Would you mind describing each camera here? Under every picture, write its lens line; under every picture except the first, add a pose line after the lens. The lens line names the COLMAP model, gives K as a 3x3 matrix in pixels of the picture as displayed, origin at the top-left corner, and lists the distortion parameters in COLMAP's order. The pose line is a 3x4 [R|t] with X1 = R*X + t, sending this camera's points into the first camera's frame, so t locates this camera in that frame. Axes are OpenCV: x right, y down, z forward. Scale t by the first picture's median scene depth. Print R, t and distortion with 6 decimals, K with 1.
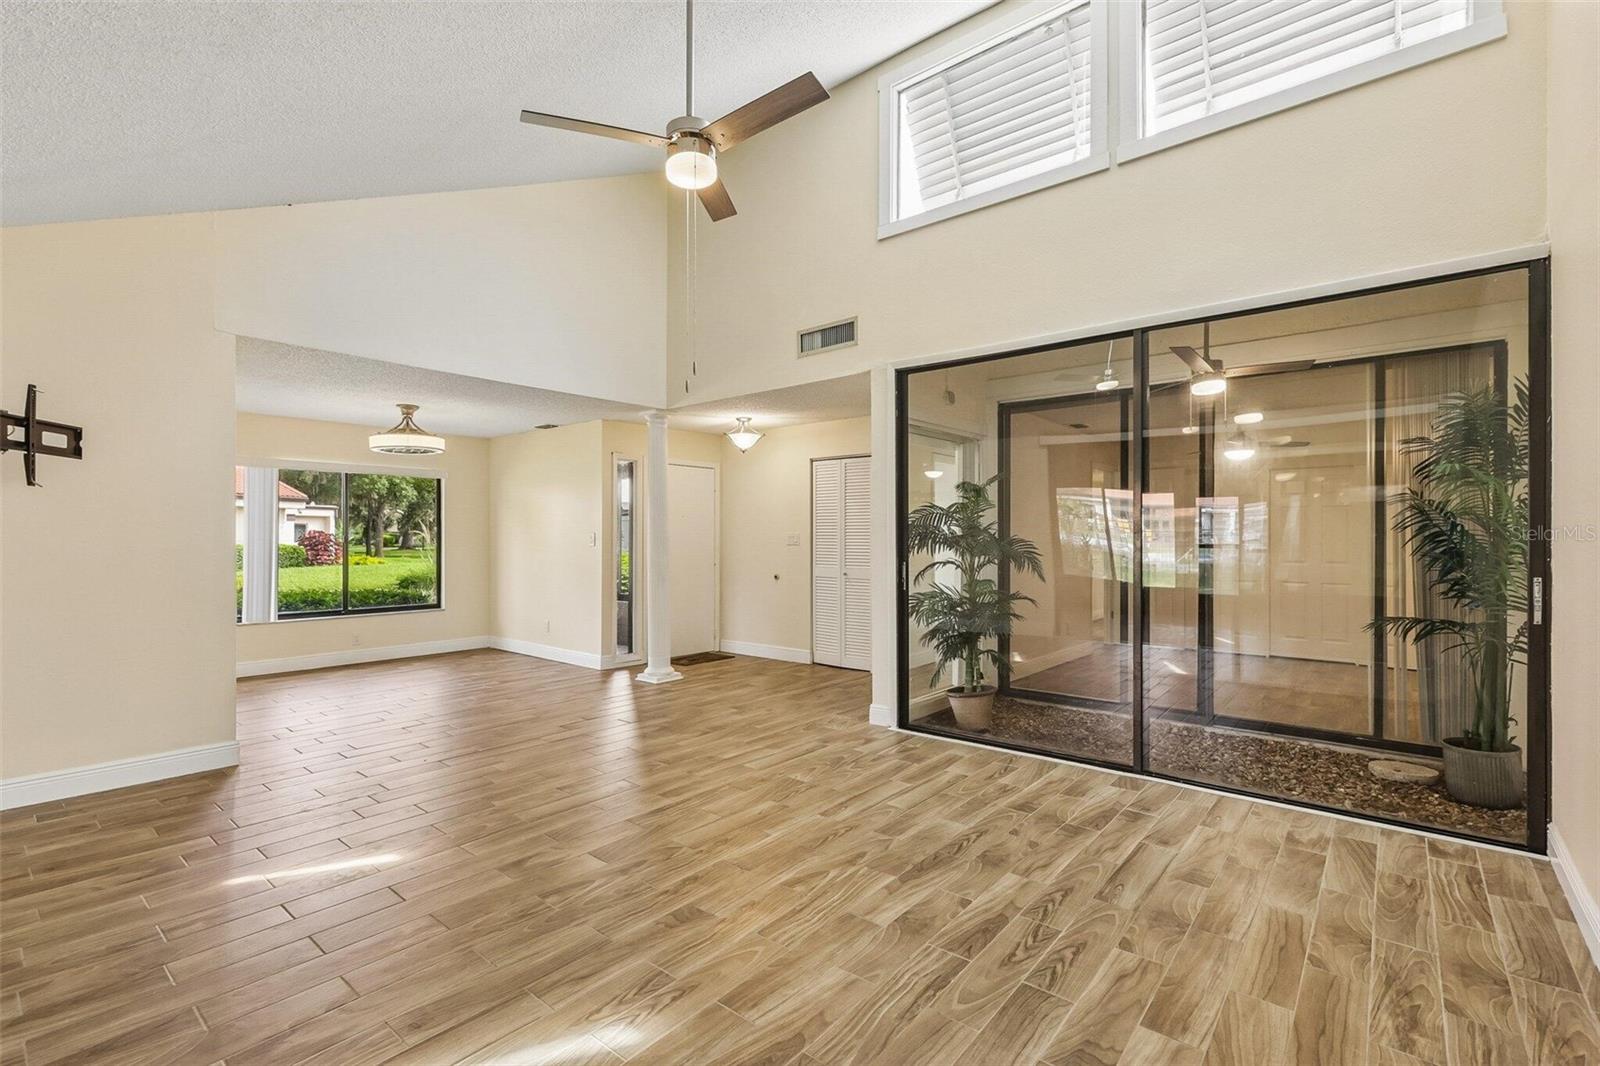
lens RADIAL K [[716.3, 0, 821.5], [0, 716.3, 540.1], [0, 0, 1]] dist [-0.003764, 0.000493]
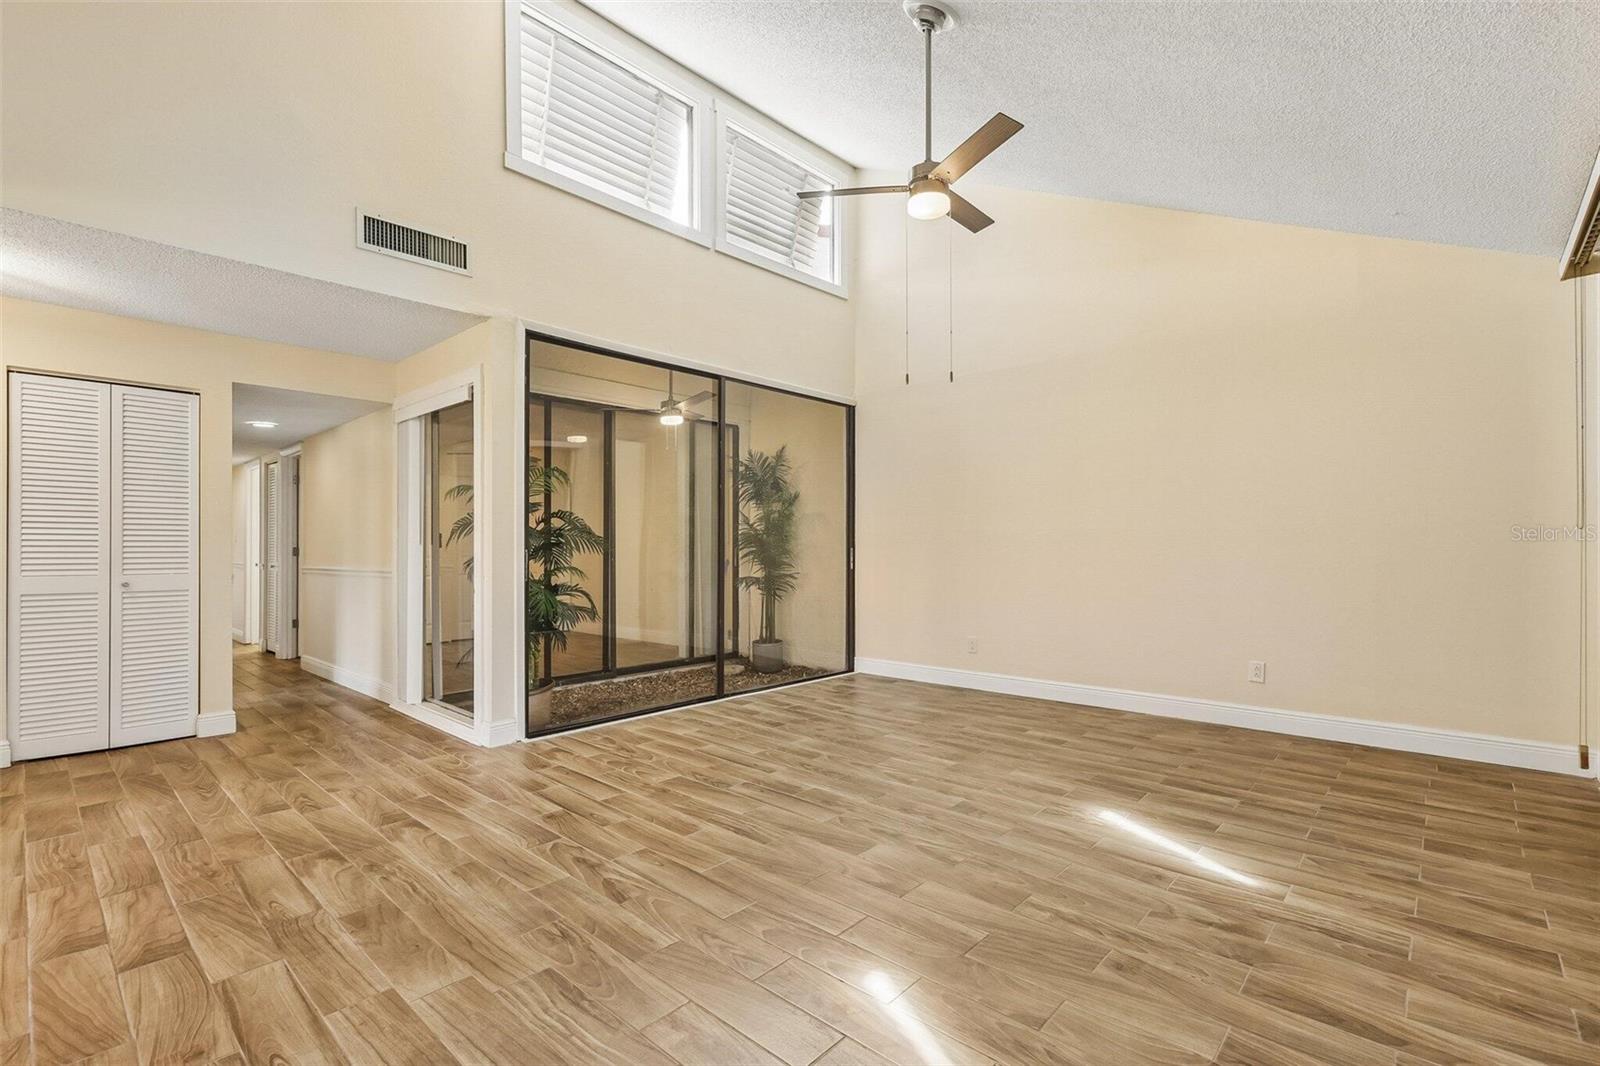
lens RADIAL K [[716.1, 0, 804.0], [0, 716.1, 541.9], [0, 0, 1]] dist [-0.000266, 0.000960]
pose [[0.064790, 0.007329, 0.997872, -1.110911], [0.004504, 0.999961, -0.007637, 0.044548], [-0.997889, 0.004989, 0.064754, 0.903453]]
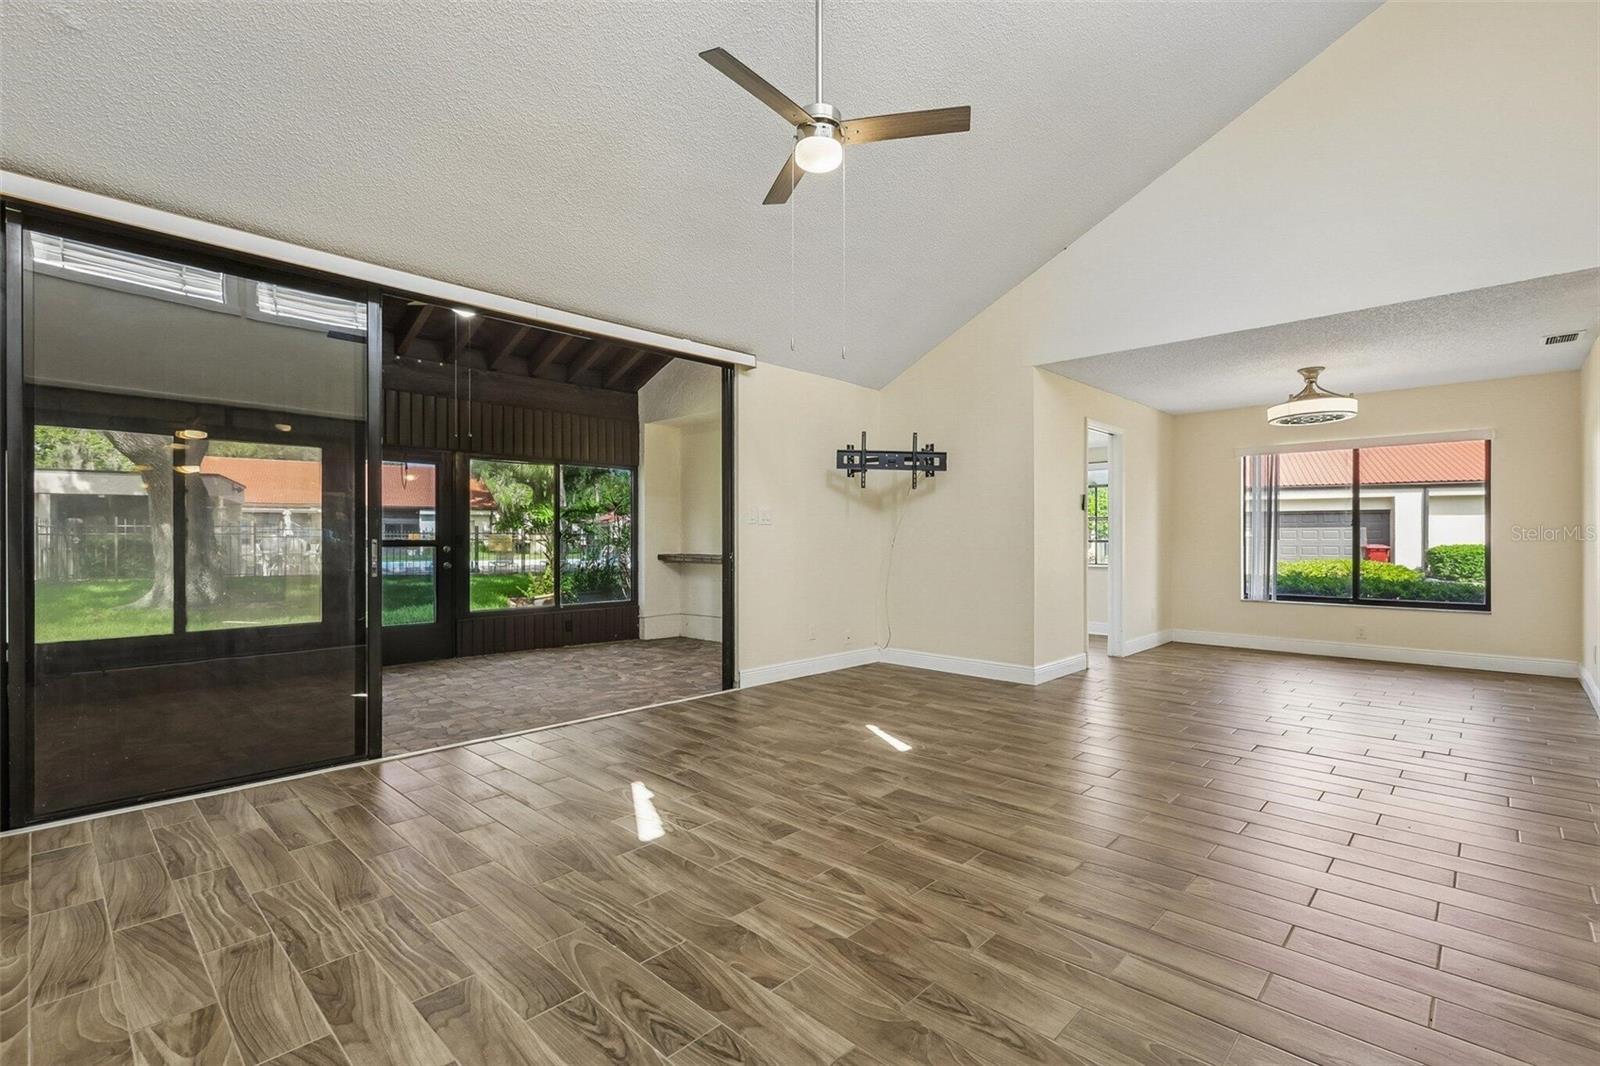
lens RADIAL K [[723.7, 0, 806.7], [0, 723.7, 538.3], [0, 0, 1]] dist [0.000534, 0.000547]
pose [[-0.081952, 0.002343, -0.996634, 0.720409], [-0.000397, 0.999997, 0.002384, 0.042991], [0.996636, 0.000591, -0.081951, 0.853811]]
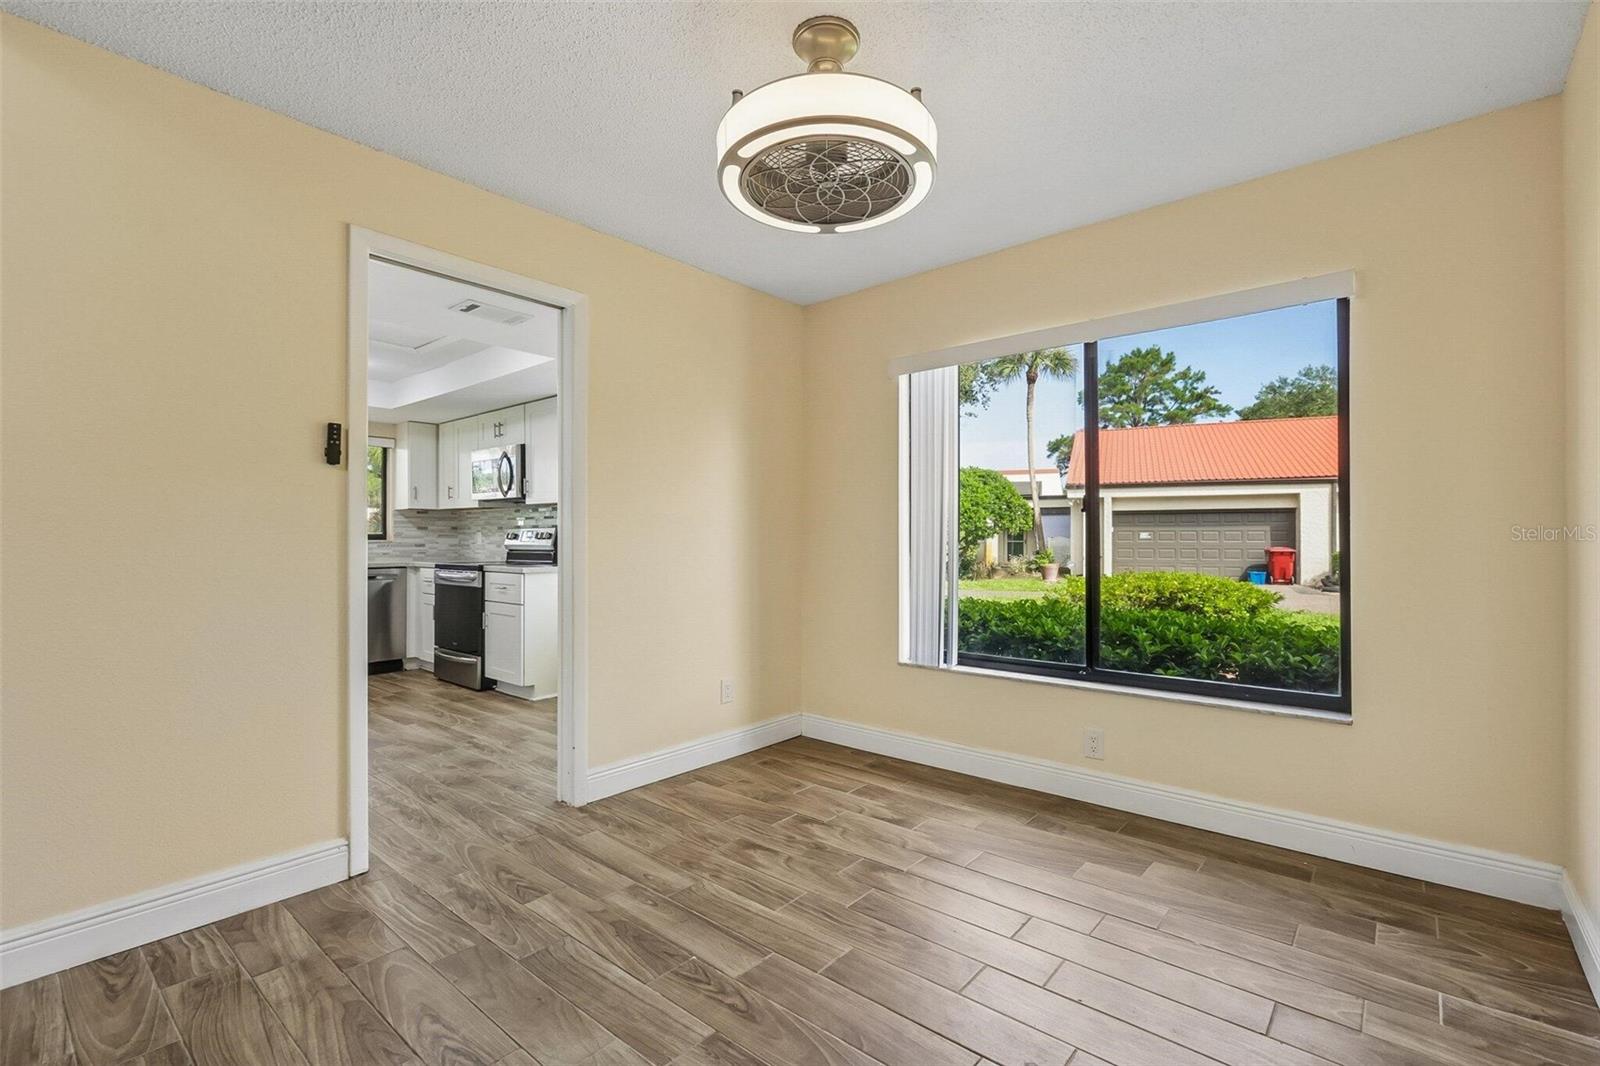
lens RADIAL K [[715.0, 0, 814.4], [0, 715.0, 539.4], [0, 0, 1]] dist [0.001806, -0.000233]
pose [[-0.016991, 0.002290, -0.999853, -0.536290], [-0.001443, 0.999996, 0.002315, 0.044433], [0.999855, 0.001482, -0.016988, 1.919245]]
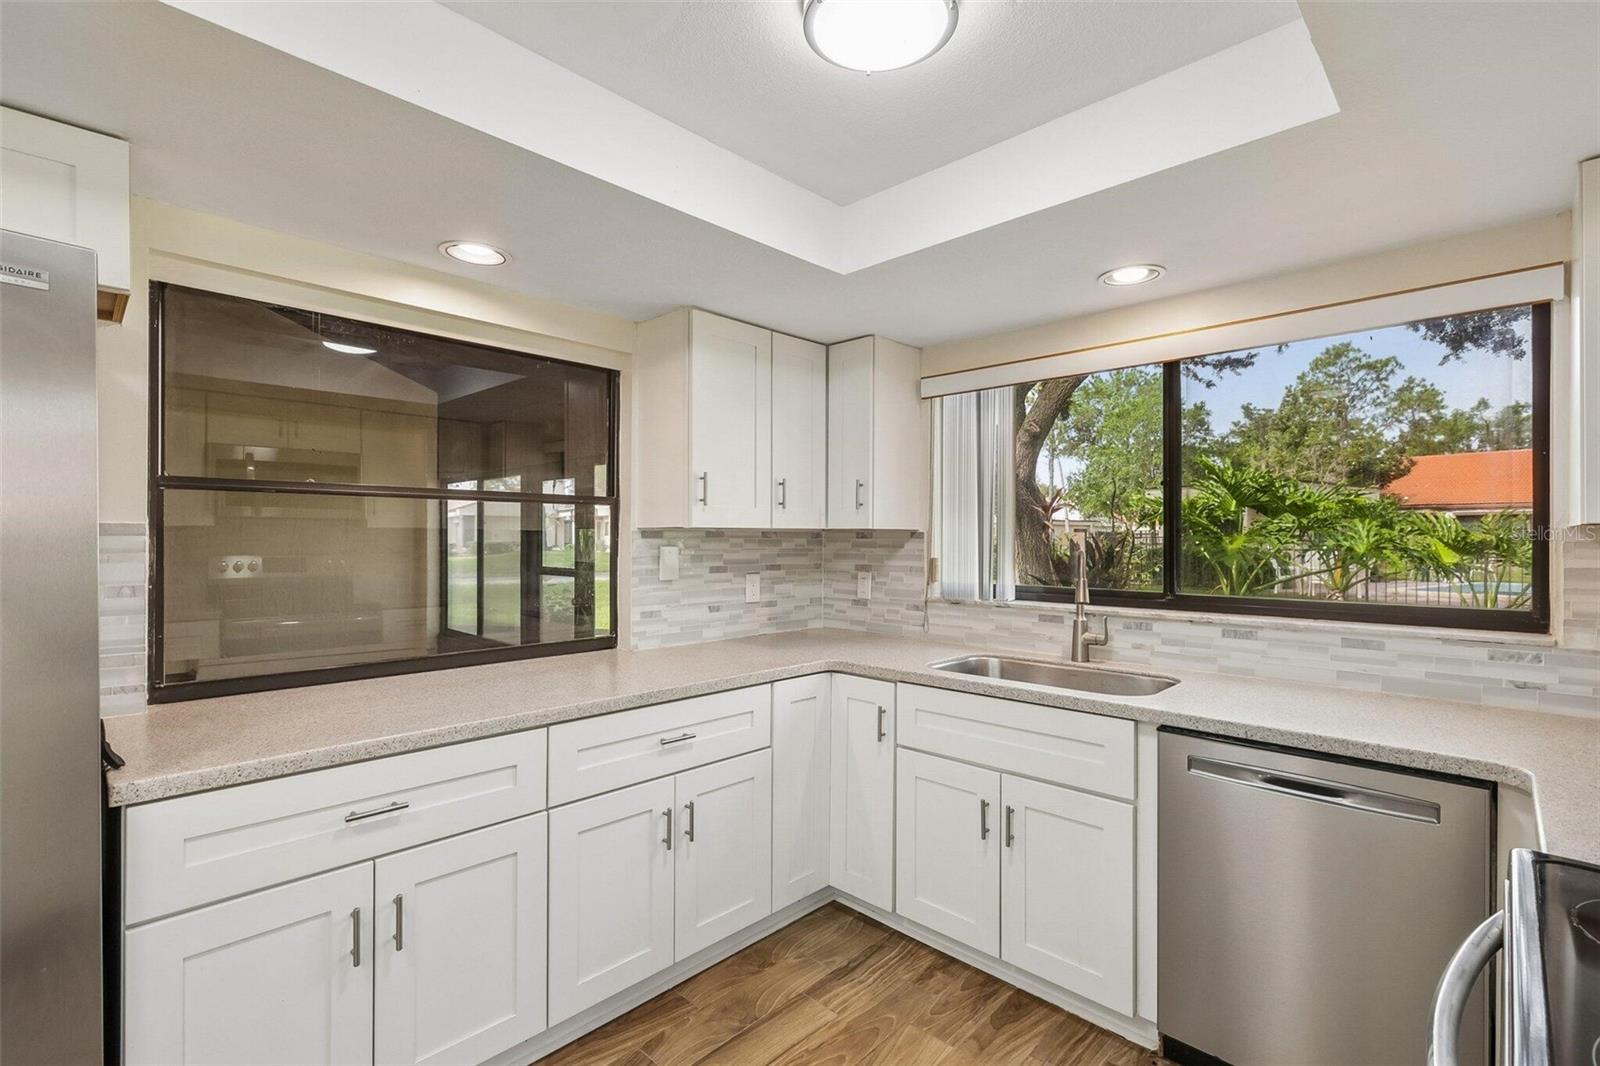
lens RADIAL K [[719.6, 0, 818.4], [0, 719.6, 537.5], [0, 0, 1]] dist [-0.003460, -0.000336]
pose [[-0.997271, -0.002139, 0.073791, -1.996869], [-0.002113, 0.999998, 0.000420, -0.023237], [-0.073792, 0.000263, -0.997274, 1.289133]]
